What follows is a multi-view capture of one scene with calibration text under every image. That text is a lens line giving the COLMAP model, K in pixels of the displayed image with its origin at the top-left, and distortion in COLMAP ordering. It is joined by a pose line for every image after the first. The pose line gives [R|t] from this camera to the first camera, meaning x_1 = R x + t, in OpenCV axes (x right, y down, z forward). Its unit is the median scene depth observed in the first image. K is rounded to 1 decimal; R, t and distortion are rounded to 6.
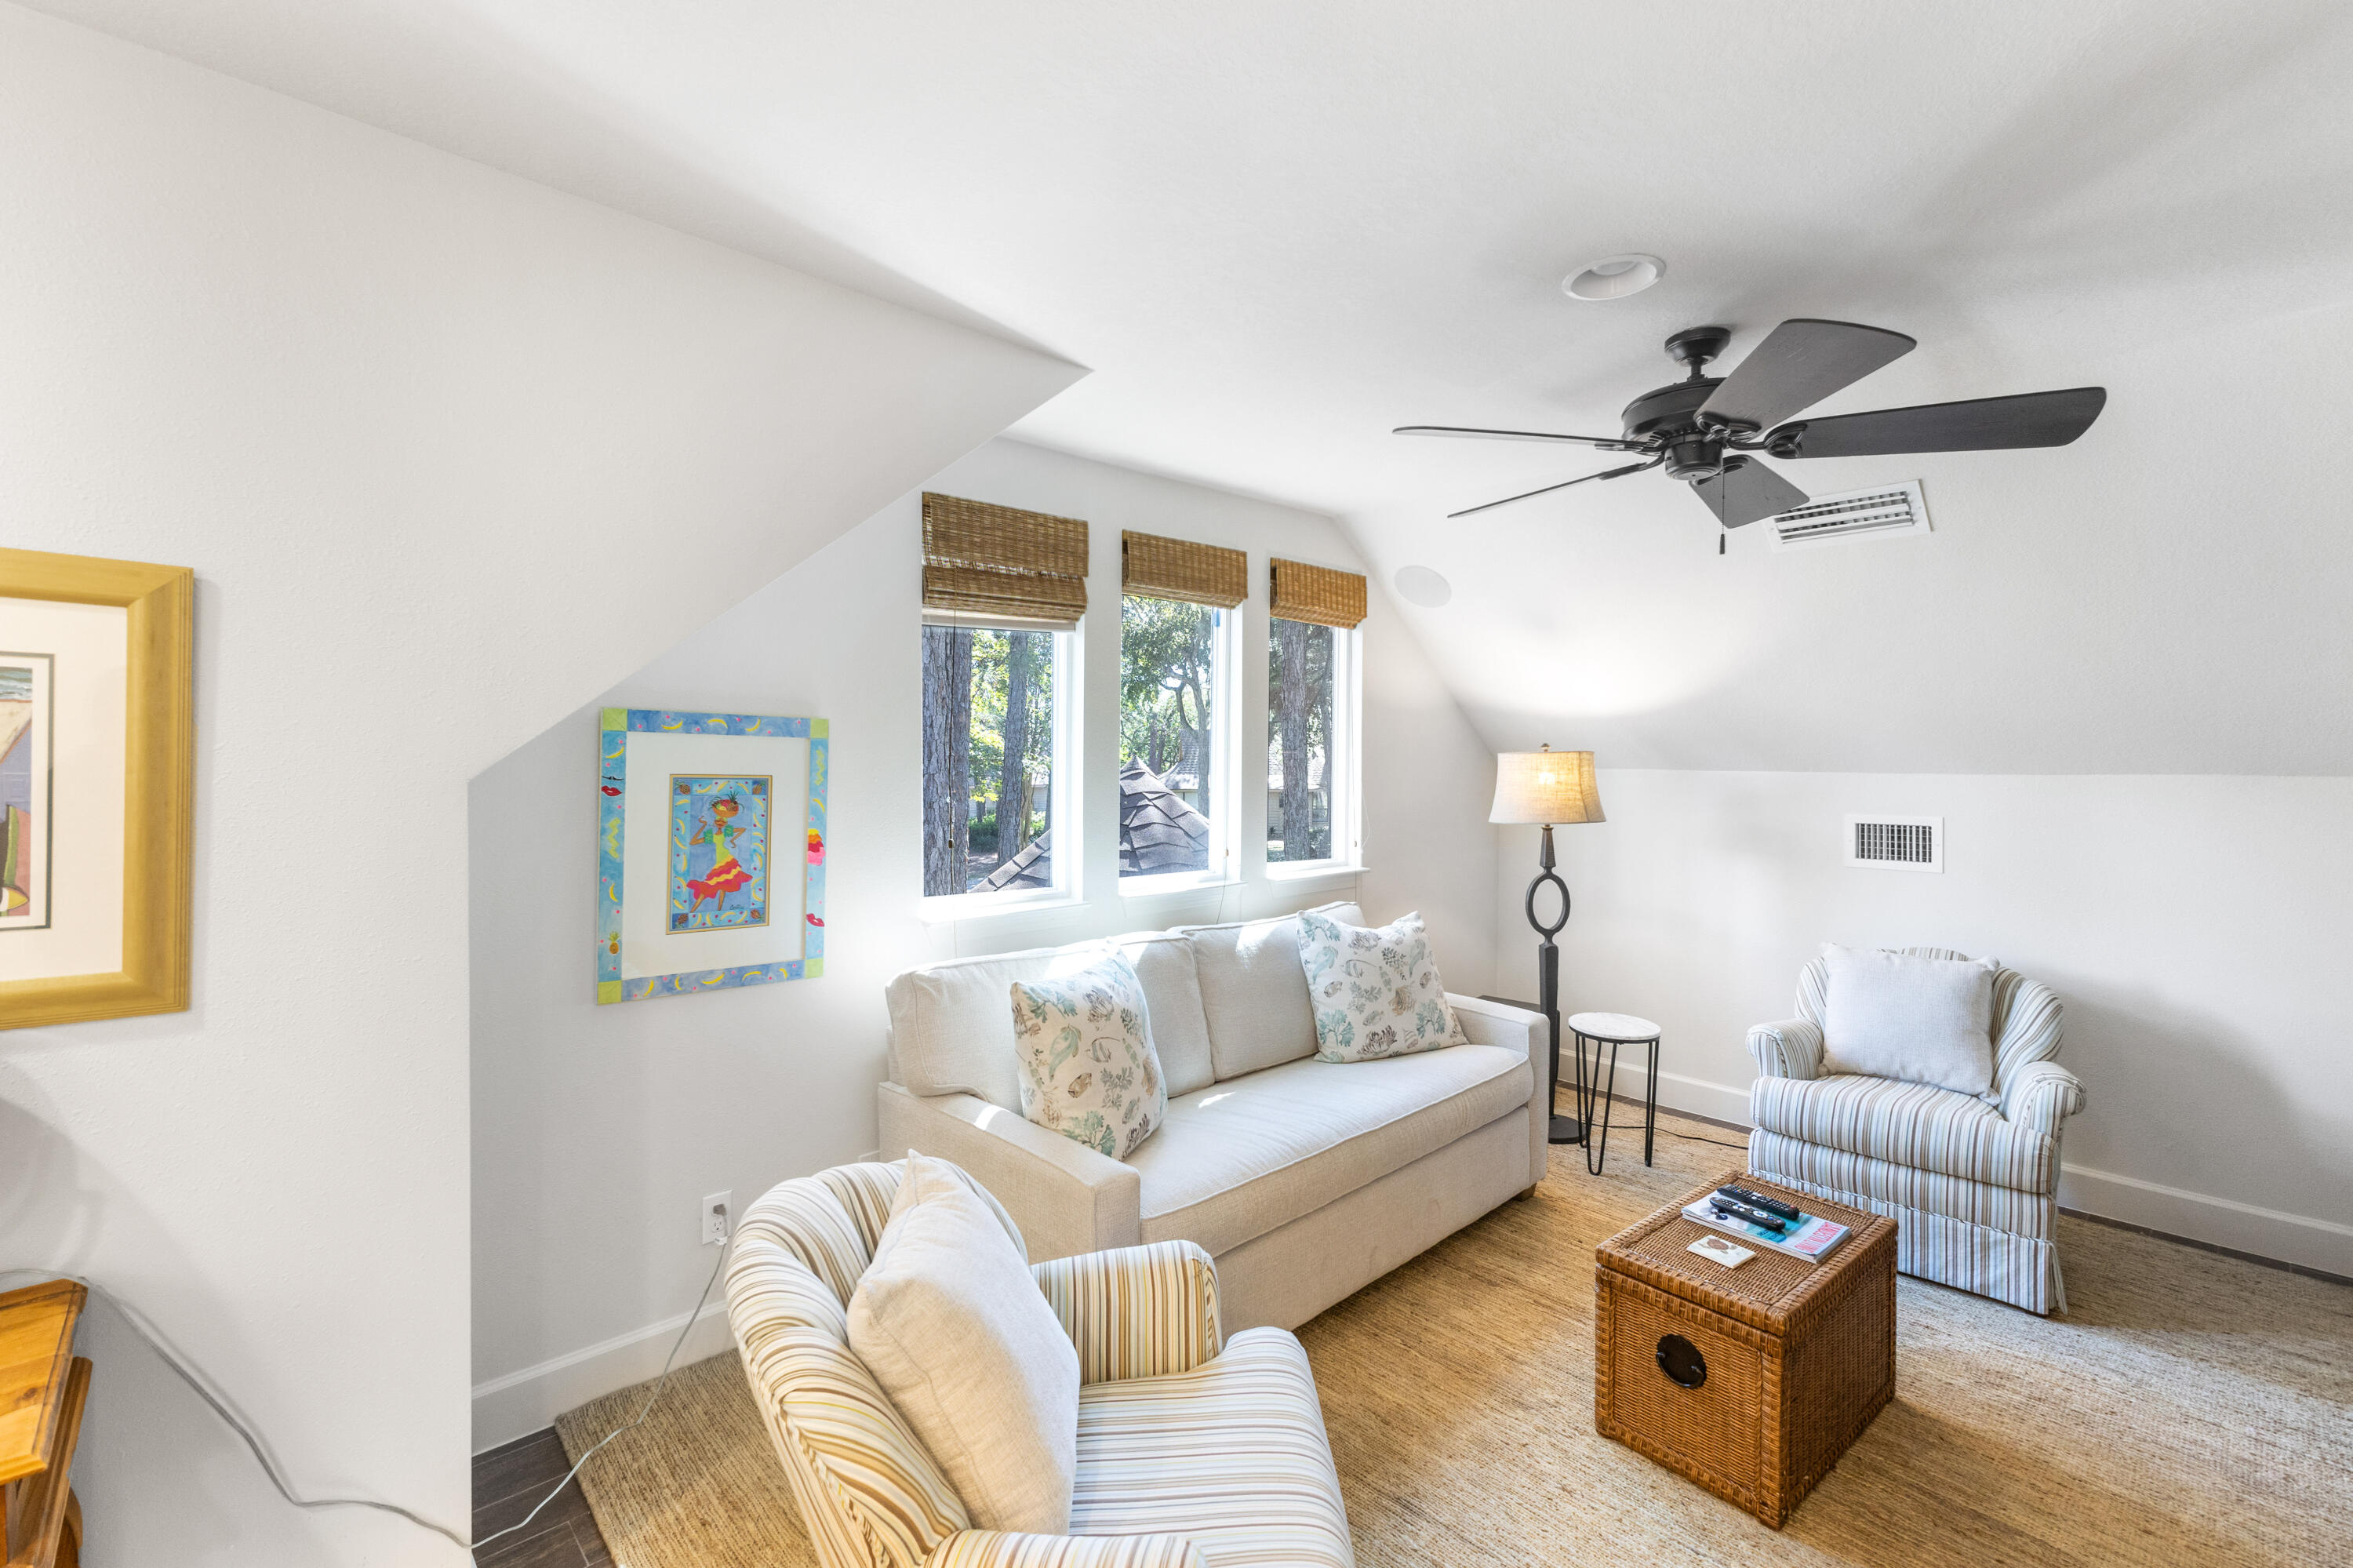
lens RADIAL K [[1046.2, 0, 1176.5], [0, 1046.2, 784.0], [0, 0, 1]] dist [0.020957, -0.000528]
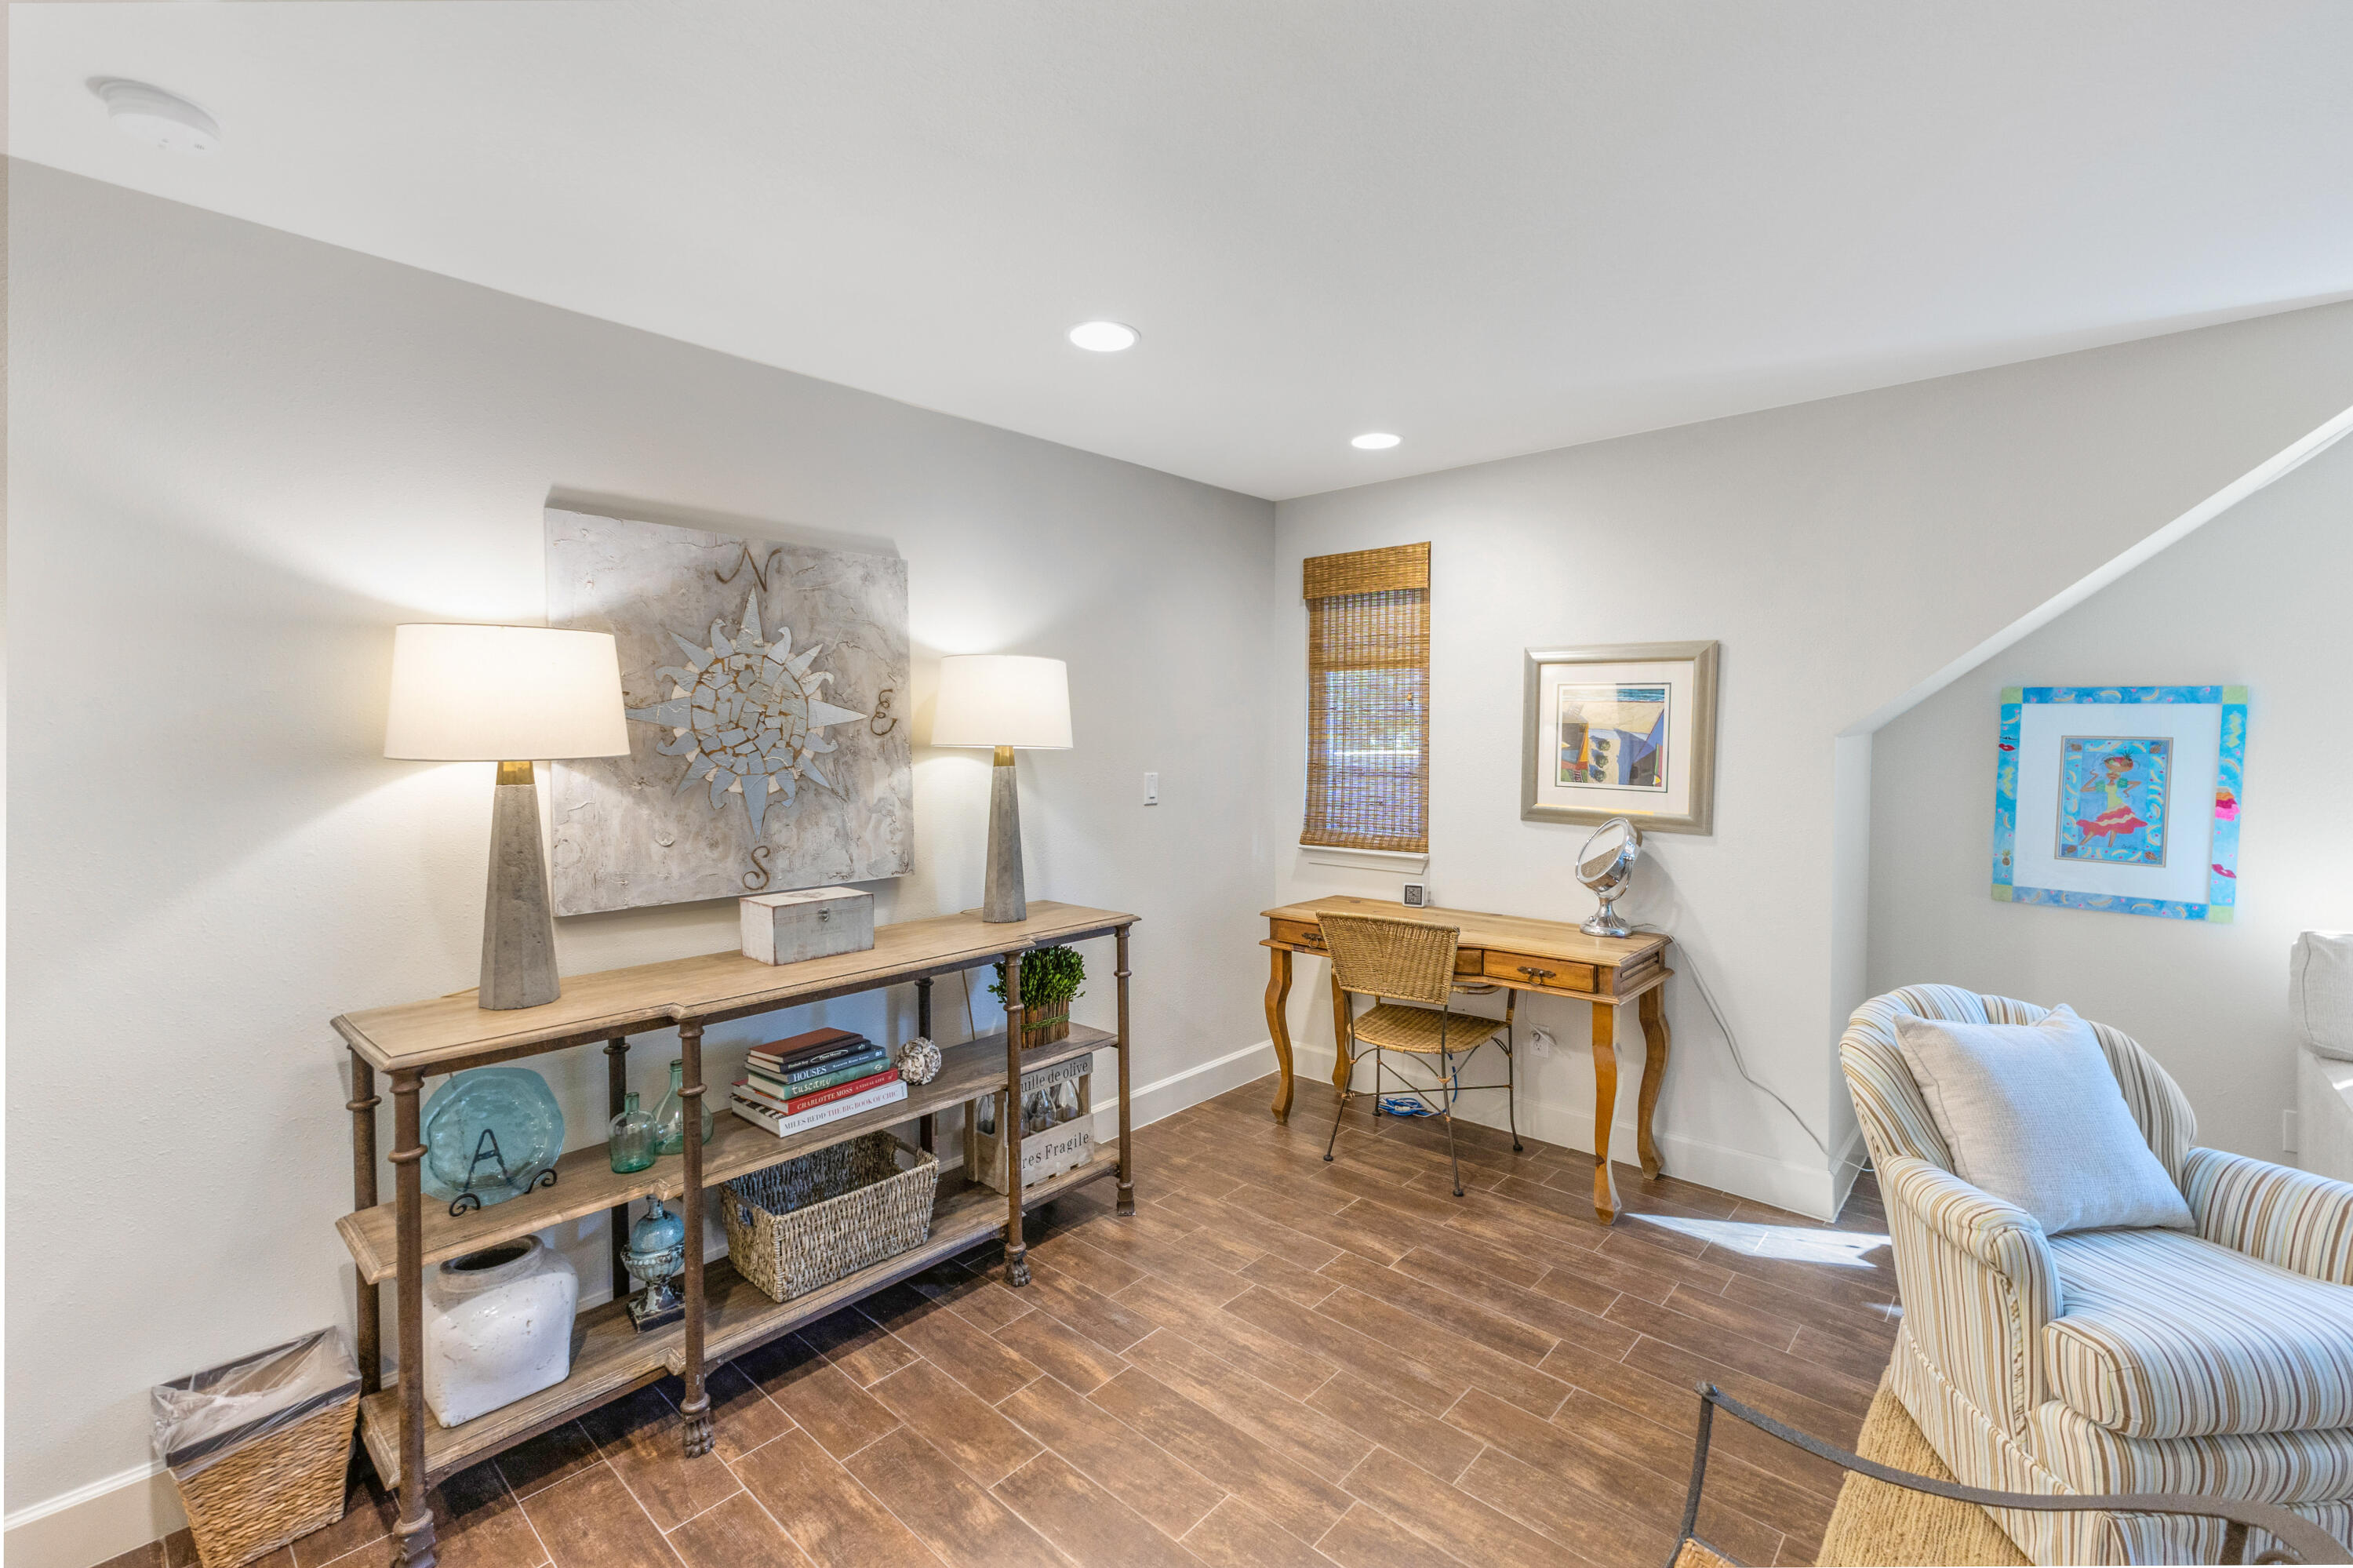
lens RADIAL K [[1046.2, 0, 1176.5], [0, 1046.2, 784.0], [0, 0, 1]] dist [0.020957, -0.000528]
pose [[0.107661, 0.052198, -0.992816, 0.687071], [-0.023380, 0.998477, 0.049961, 0.010362], [0.993913, 0.017834, 0.108718, -0.221458]]
